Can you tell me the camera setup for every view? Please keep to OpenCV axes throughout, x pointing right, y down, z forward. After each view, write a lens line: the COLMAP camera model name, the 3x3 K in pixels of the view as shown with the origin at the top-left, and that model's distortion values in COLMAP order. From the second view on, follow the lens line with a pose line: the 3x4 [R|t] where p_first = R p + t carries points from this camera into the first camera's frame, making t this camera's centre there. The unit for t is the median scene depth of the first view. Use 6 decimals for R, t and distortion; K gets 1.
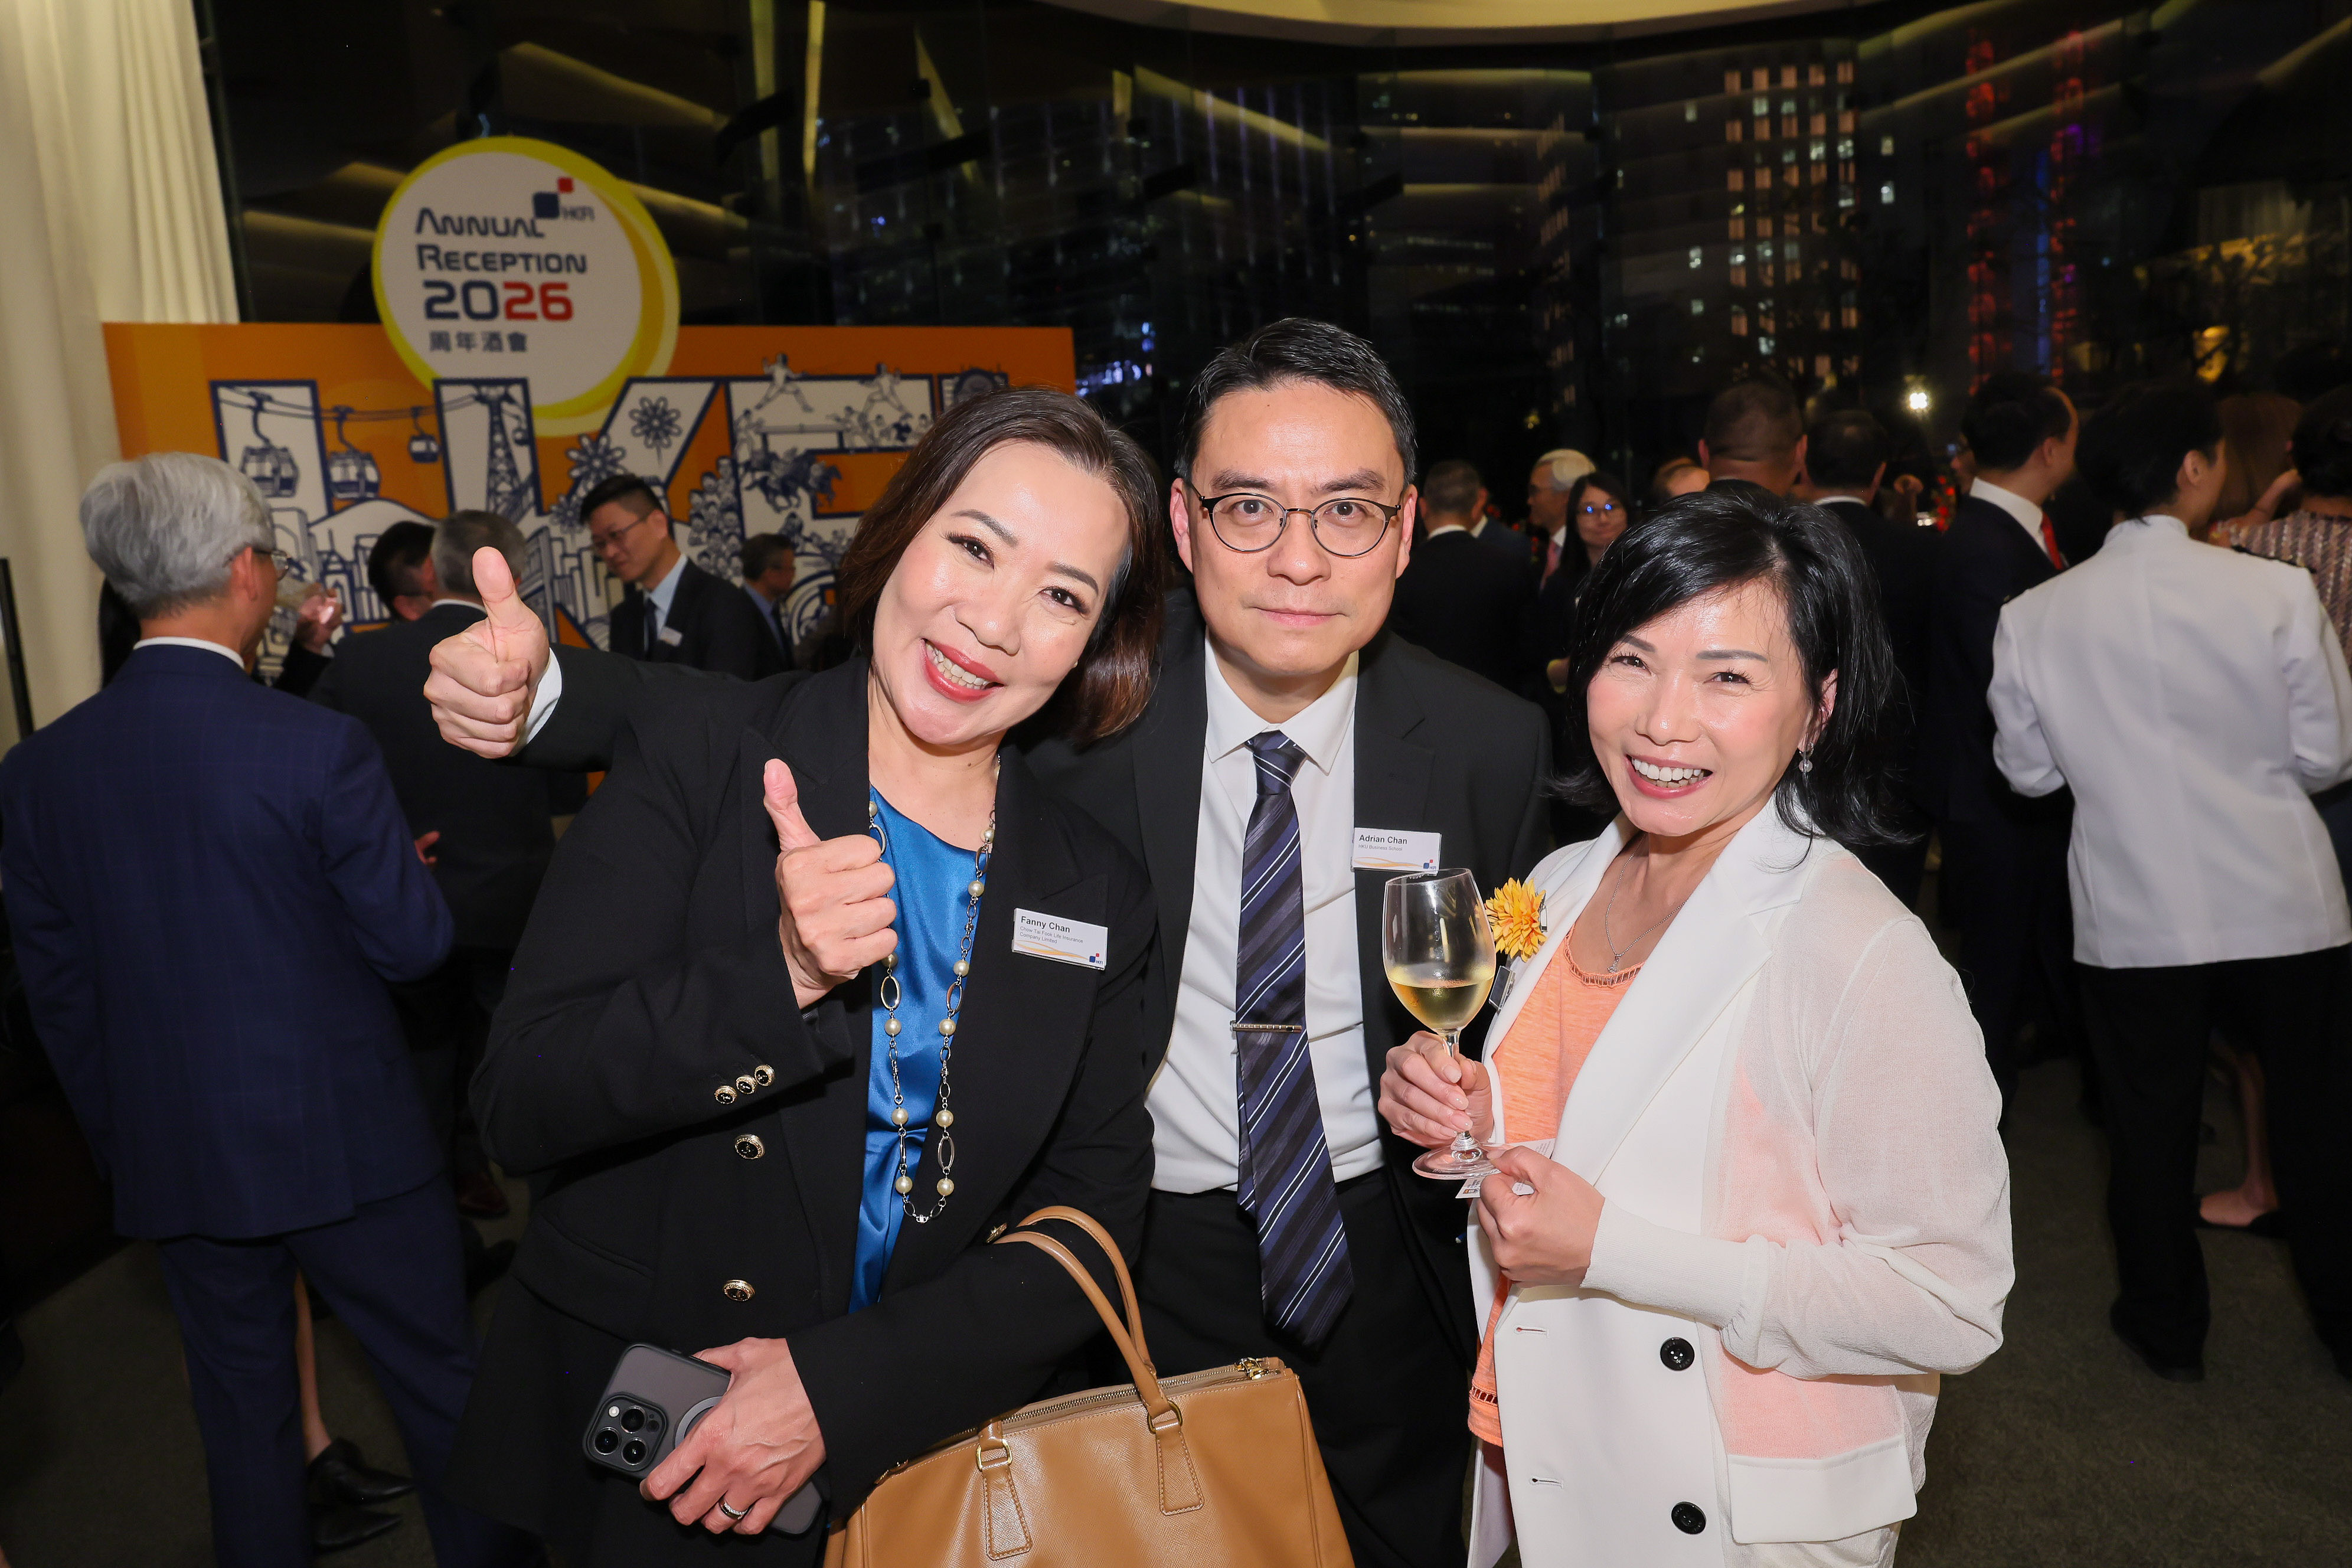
lens RADIAL K [[1690.7, 0, 1160.0], [0, 1690.7, 777.2], [0, 0, 1]] dist [0.012956, -0.005782]
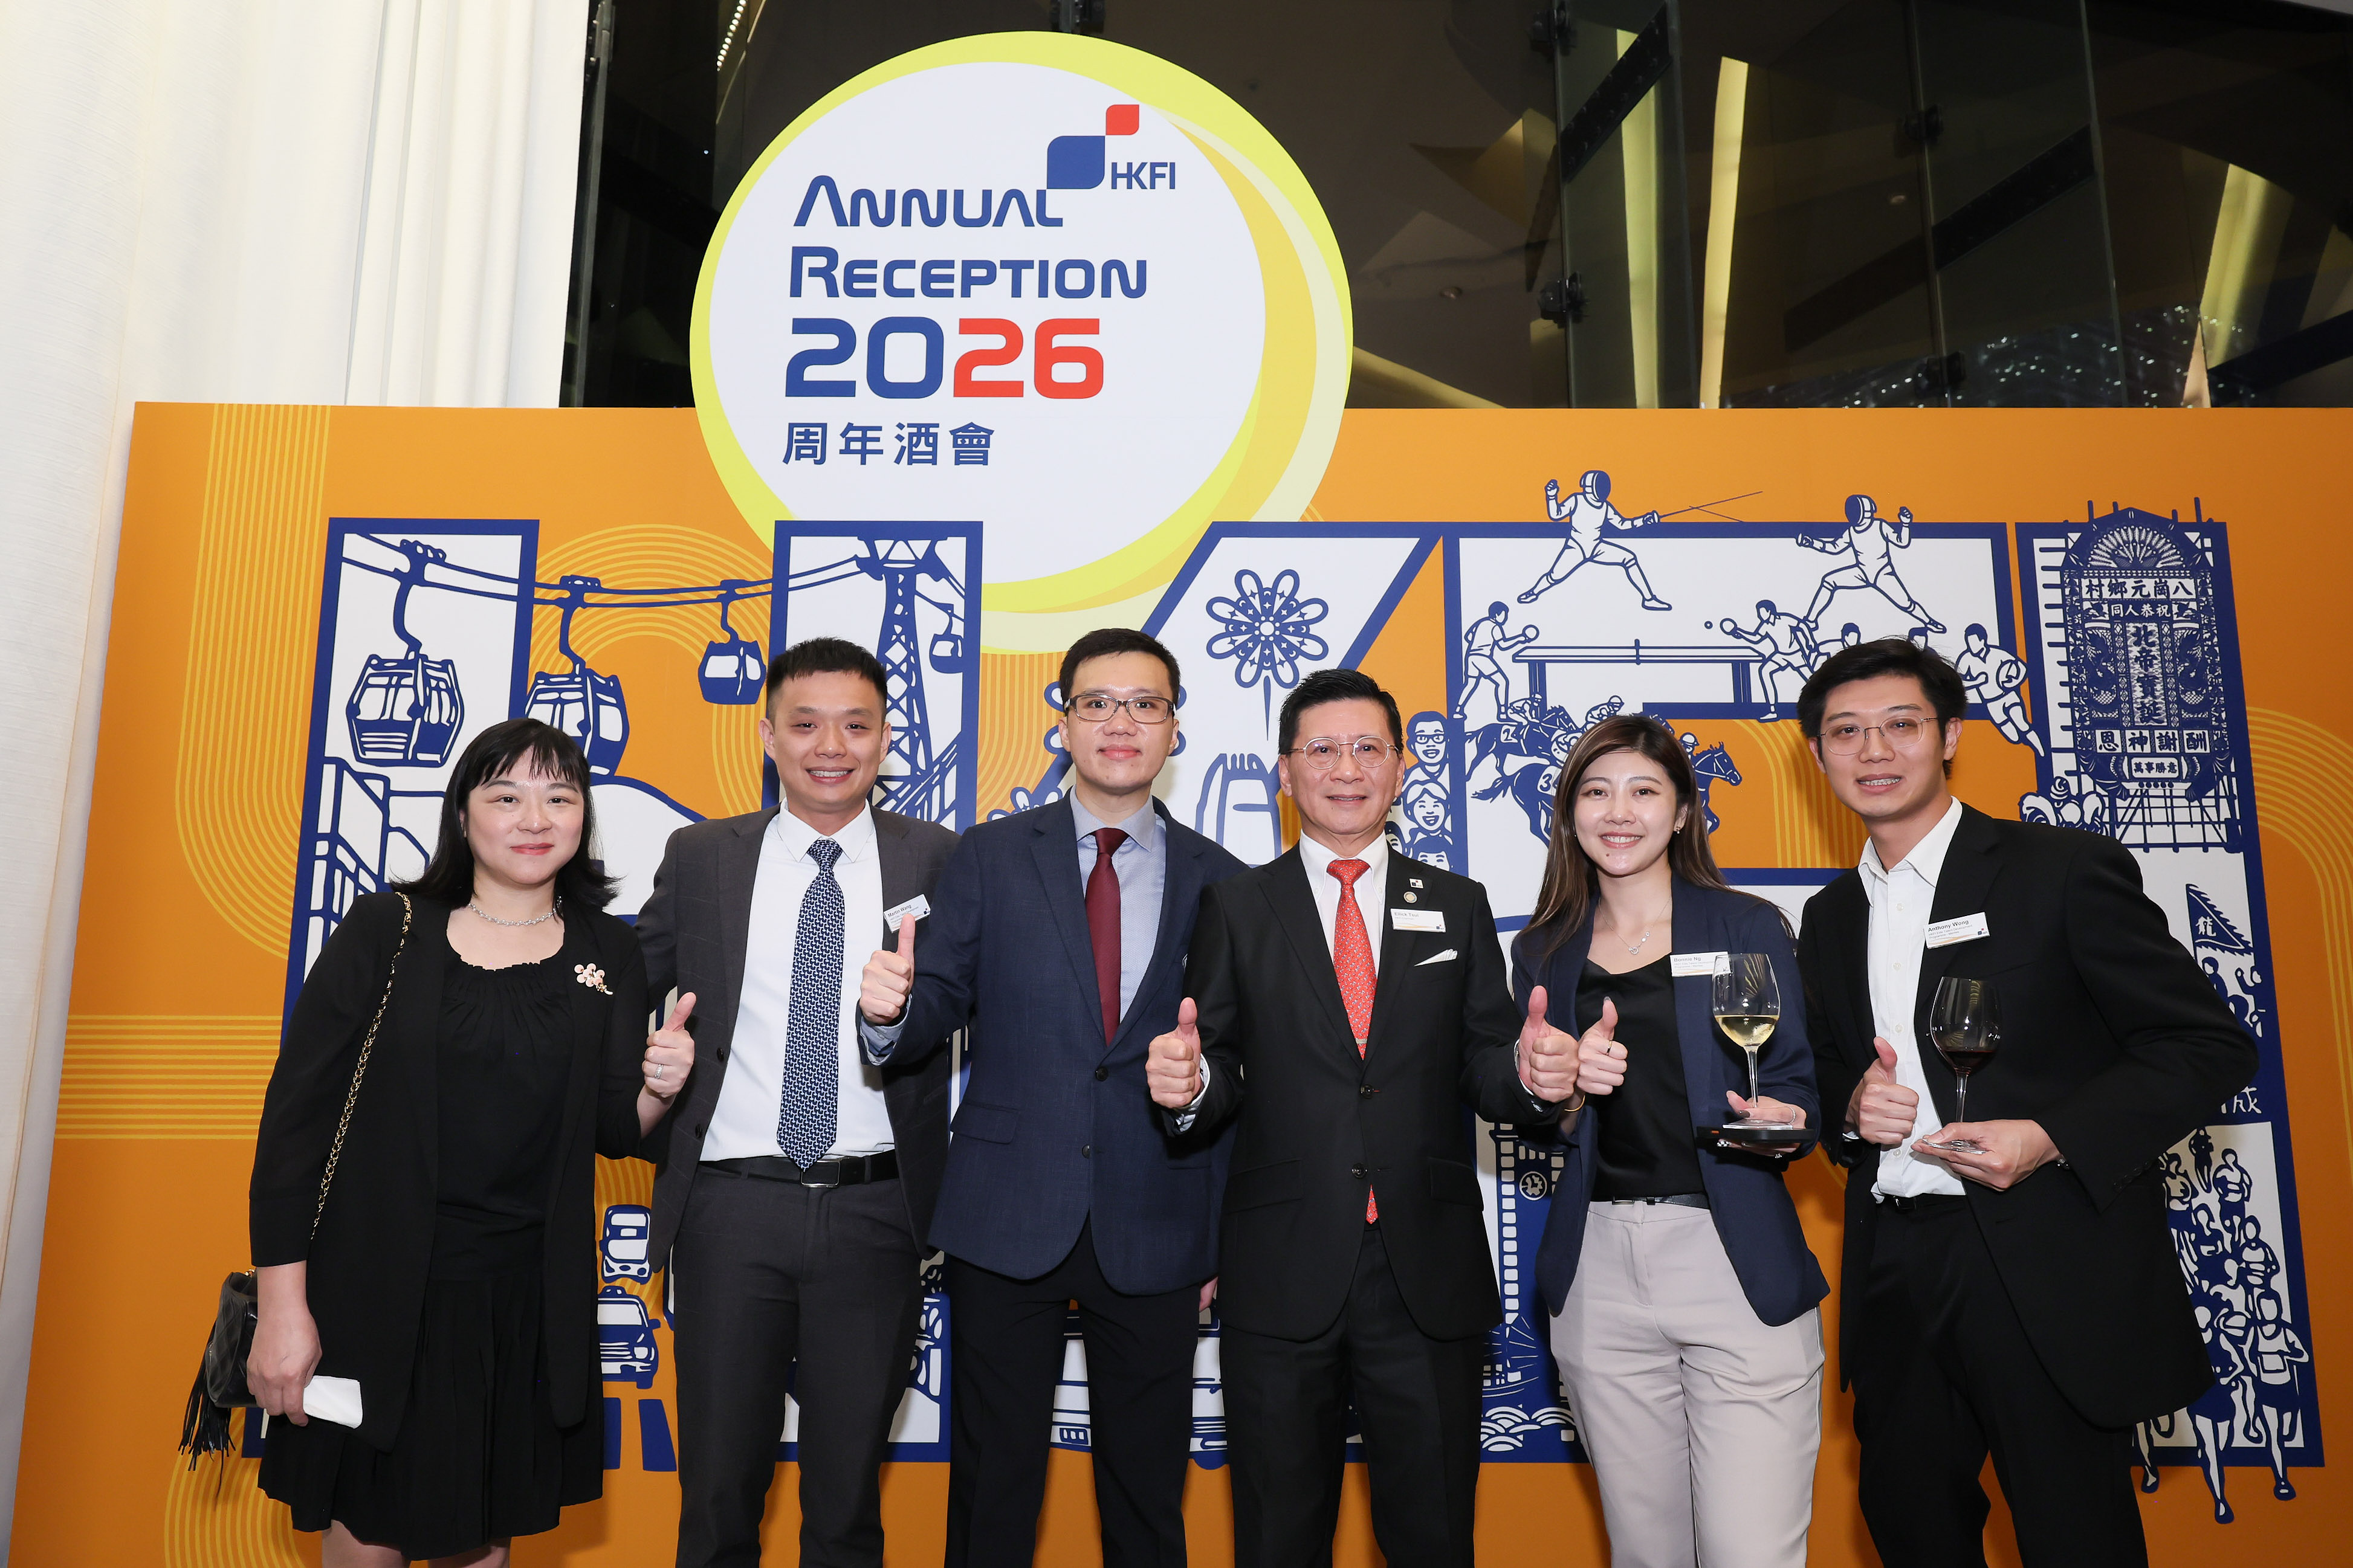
lens RADIAL K [[1496.8, 0, 1176.0], [0, 1496.8, 783.5], [0, 0, 1]] dist [0.006038, -0.005321]
pose [[0.856252, -0.008739, -0.516485, -0.135865], [-0.132067, 0.962923, -0.235239, -0.089012], [0.499391, 0.269635, 0.823350, 0.731012]]
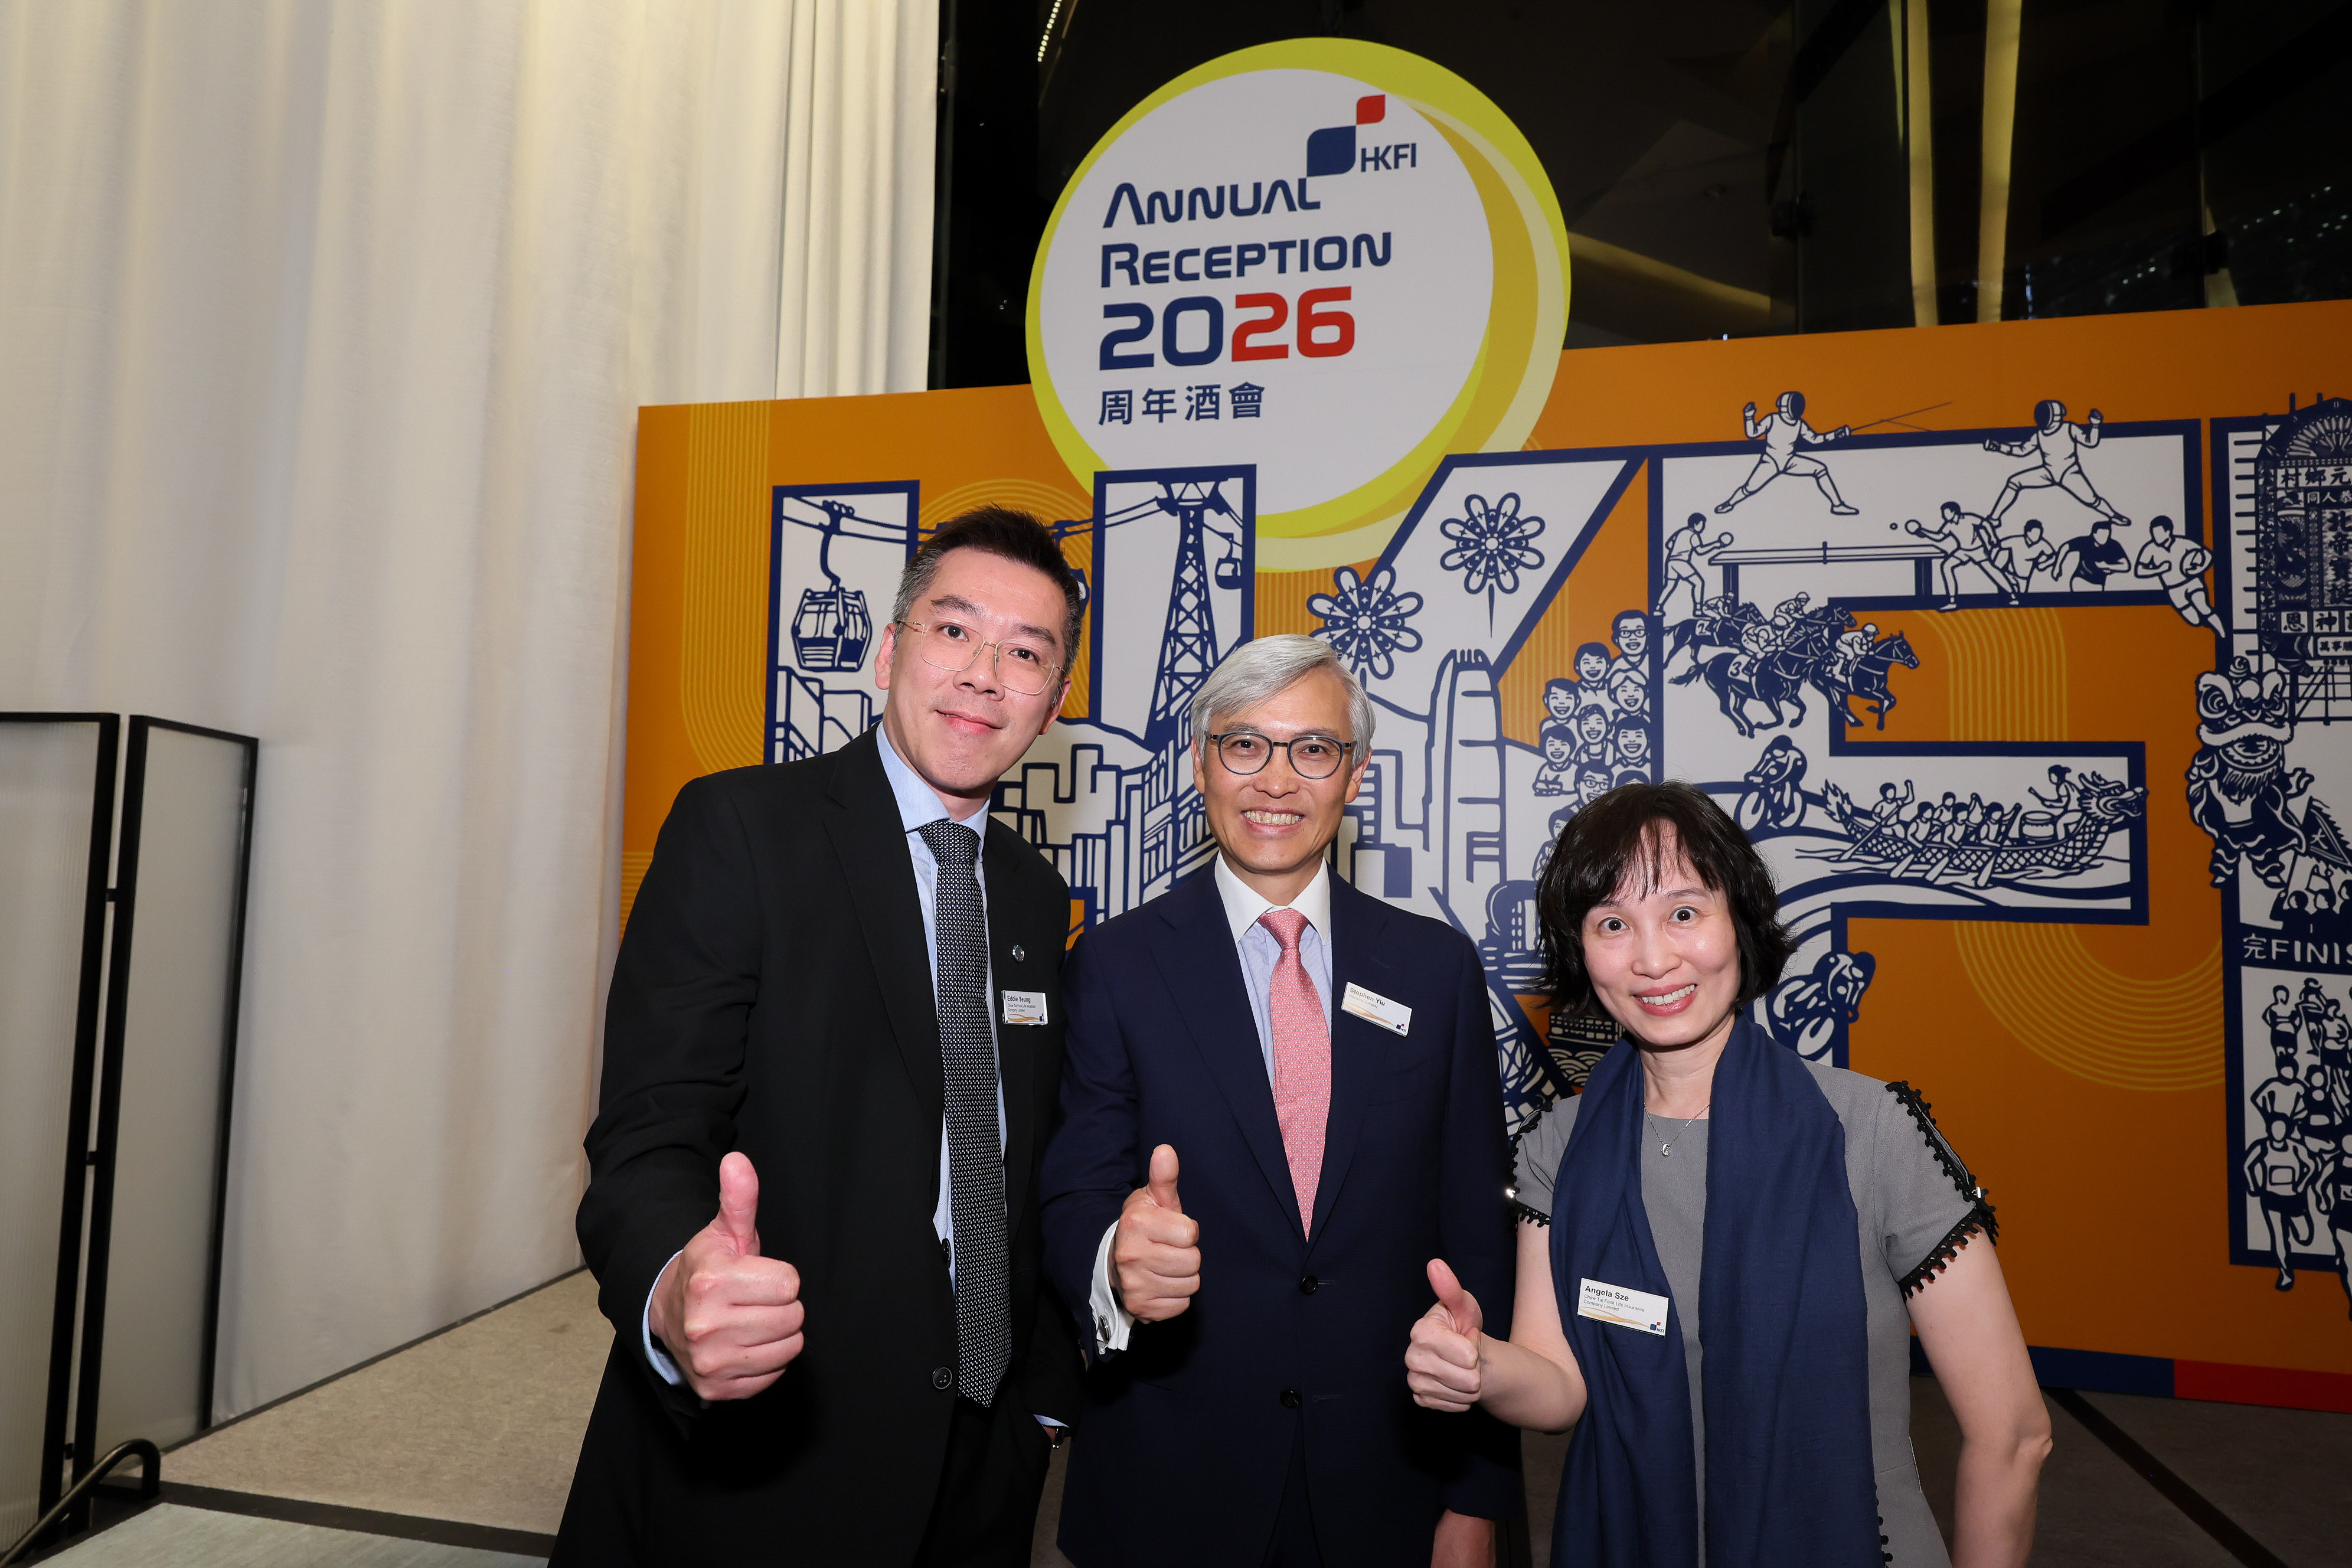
lens RADIAL K [[1350.0, 0, 1168.5], [0, 1350.0, 793.3], [0, 0, 1]] dist [0.000662, 0.000061]
pose [[0.726599, 0.042897, -0.685721, -0.099037], [-0.161929, 0.980626, -0.110236, -0.083837], [0.667707, 0.191135, 0.719468, 0.698570]]
